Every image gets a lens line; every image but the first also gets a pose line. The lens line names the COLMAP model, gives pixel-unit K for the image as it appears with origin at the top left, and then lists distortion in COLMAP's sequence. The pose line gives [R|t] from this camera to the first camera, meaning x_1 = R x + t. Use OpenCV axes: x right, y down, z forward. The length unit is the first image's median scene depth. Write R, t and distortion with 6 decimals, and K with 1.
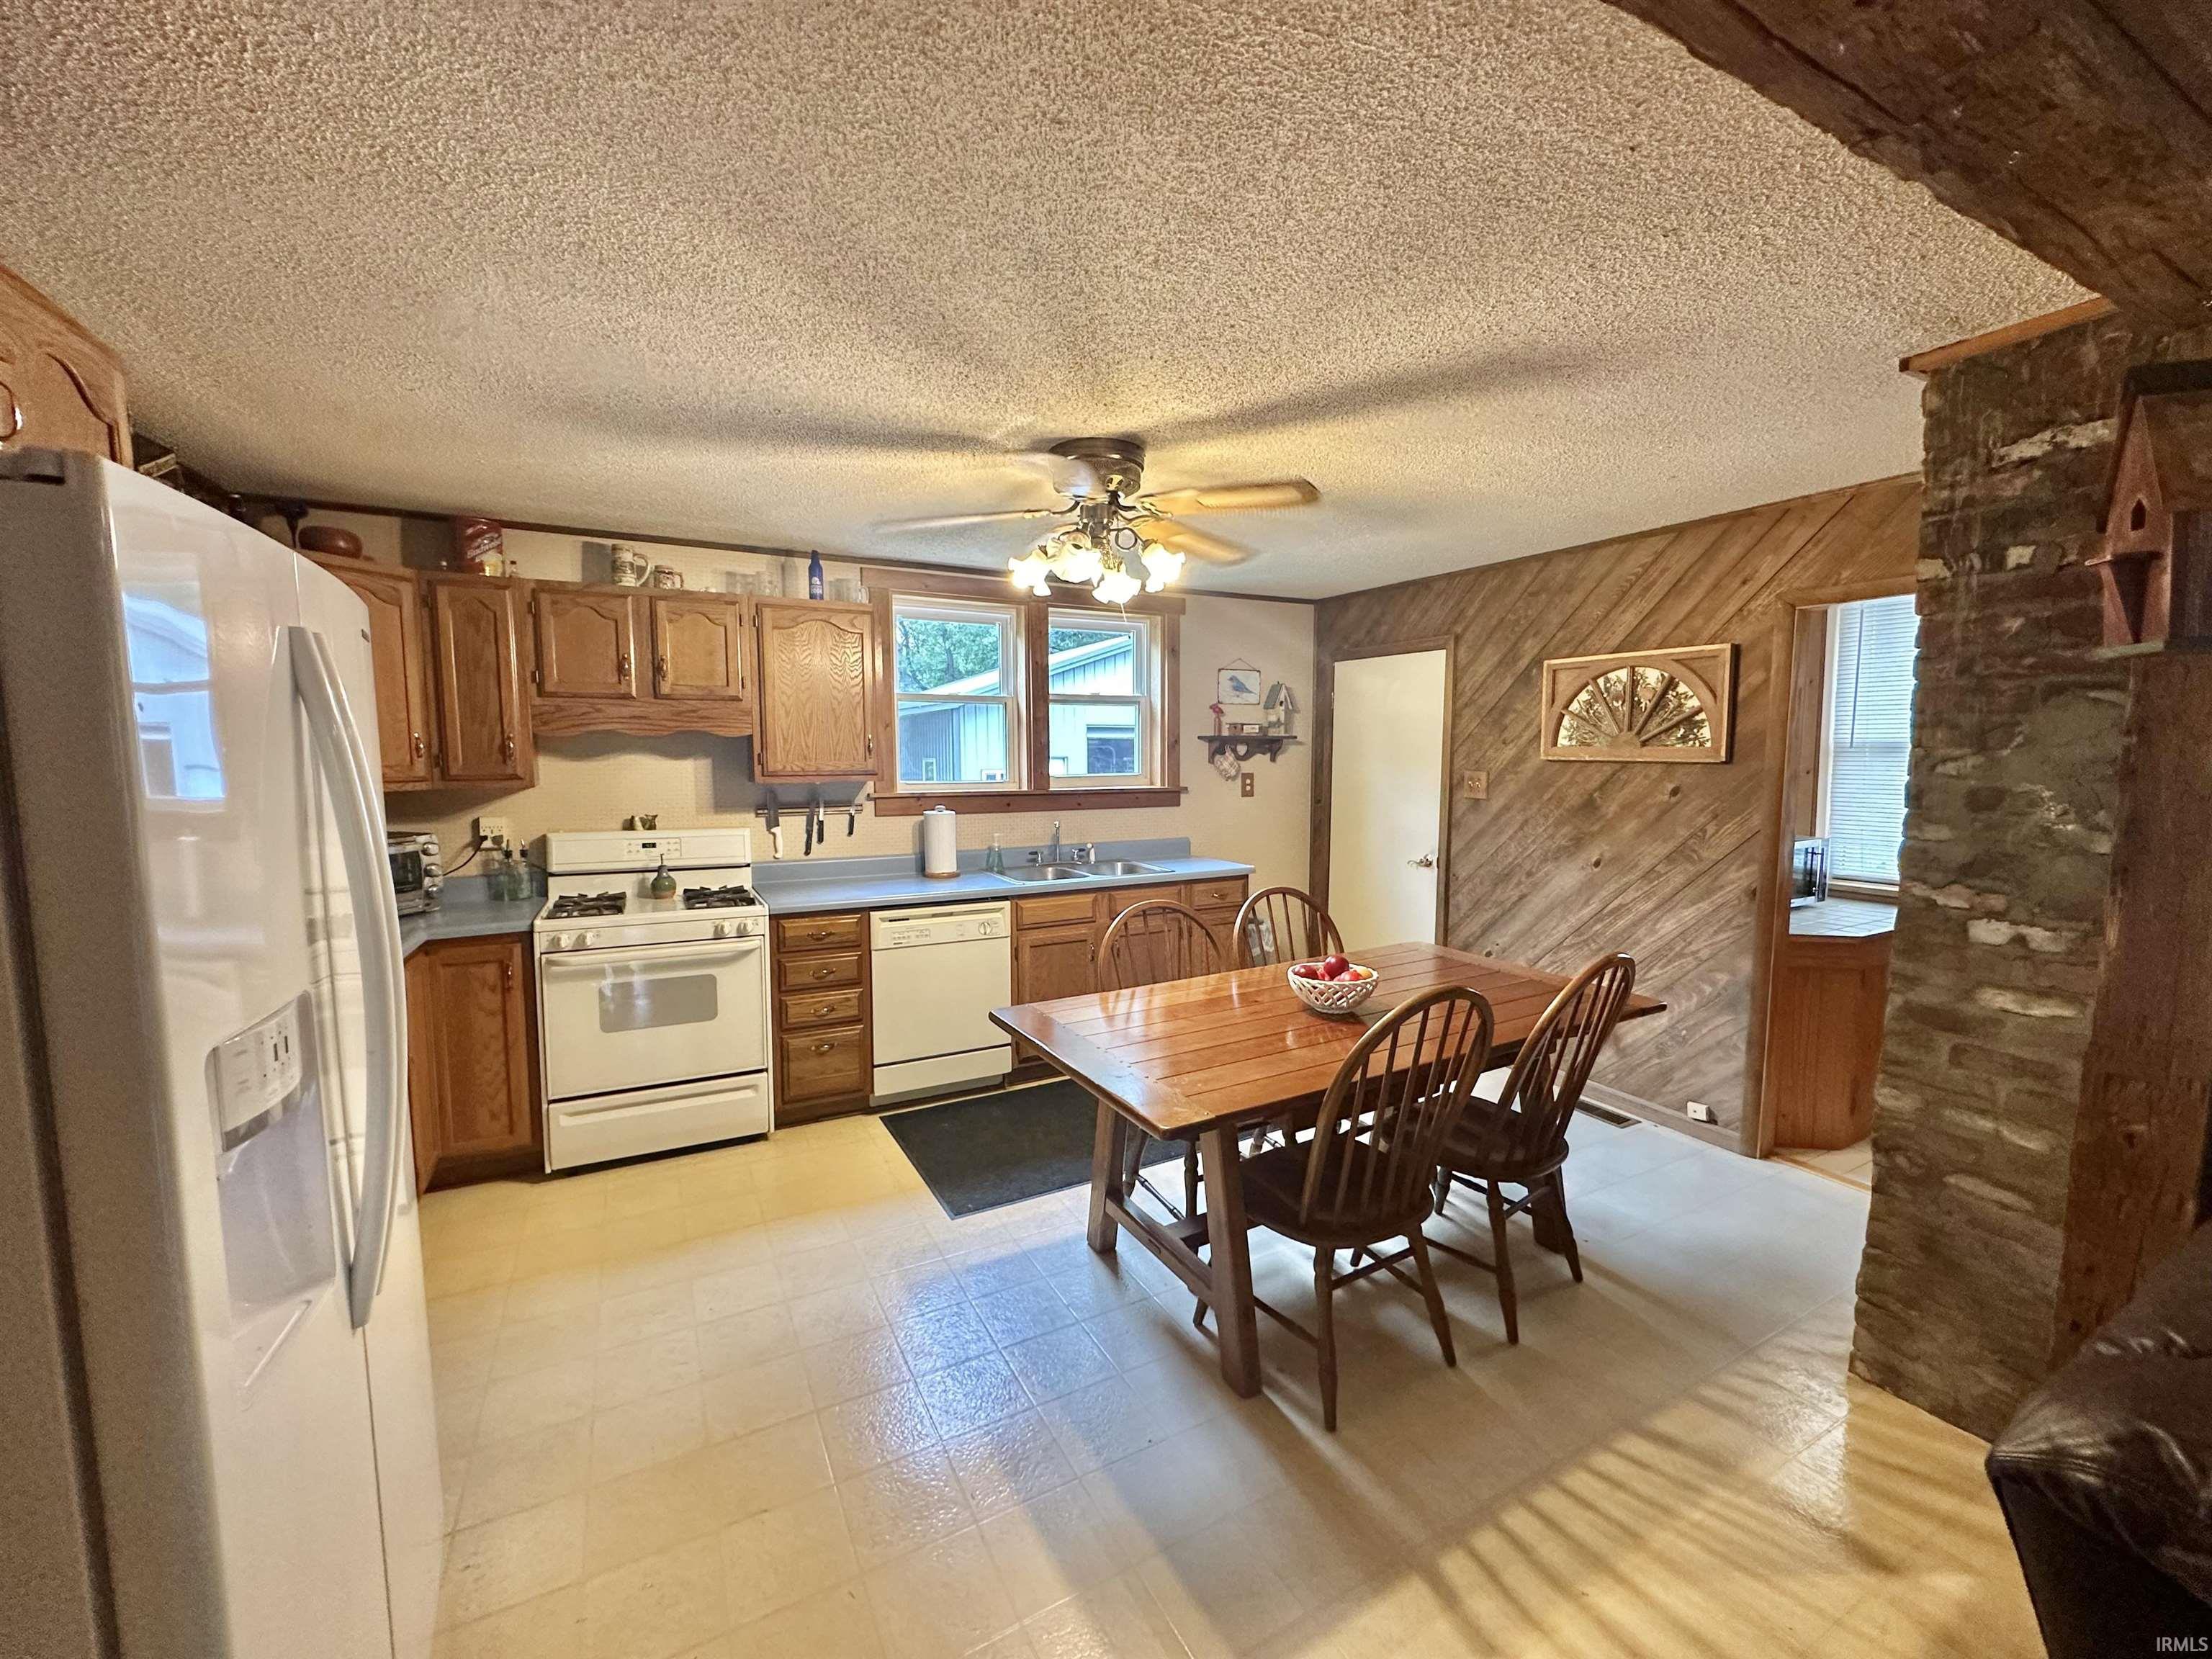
lens RADIAL K [[884.7, 0, 1105.5], [0, 884.7, 826.8], [0, 0, 1]] dist [0.000227, 0.000467]
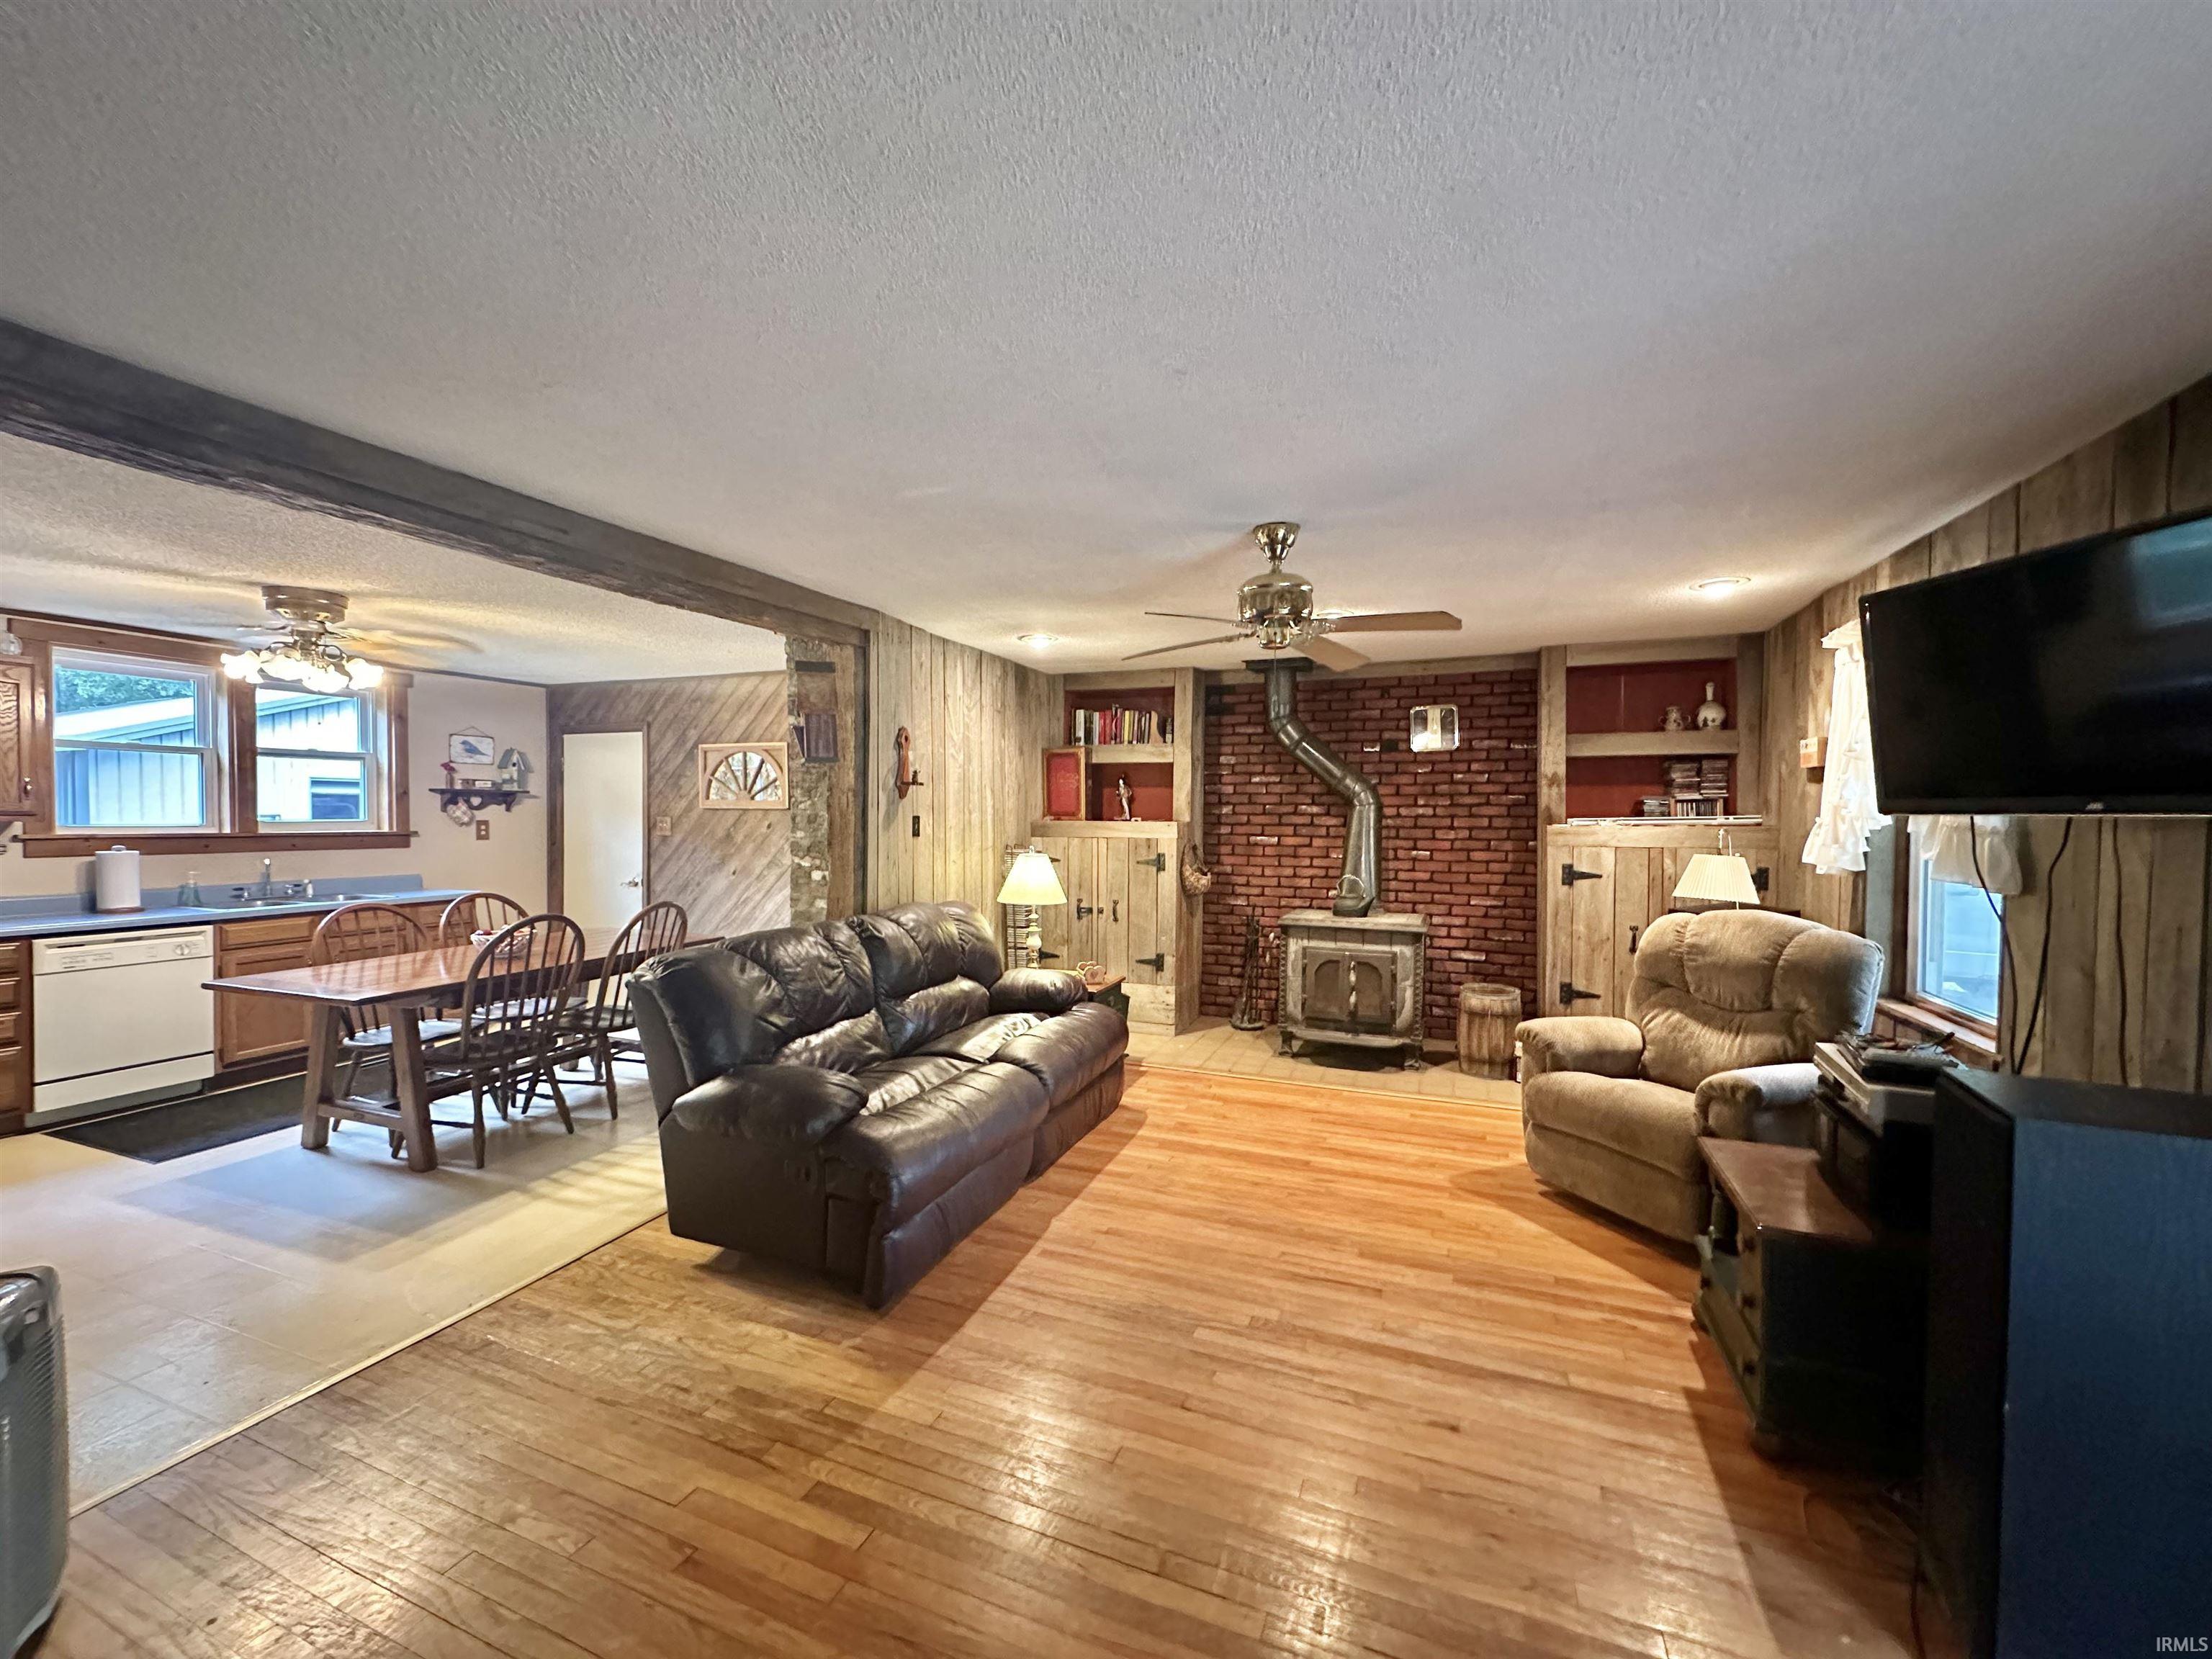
lens RADIAL K [[884.7, 0, 1099.7], [0, 884.7, 829.8], [0, 0, 1]] dist [0.000227, 0.000467]
pose [[0.762565, -0.006120, 0.646882, 0.026394], [0.051494, 0.997357, -0.051266, 0.073163], [-0.644858, 0.072404, 0.760865, -0.590894]]
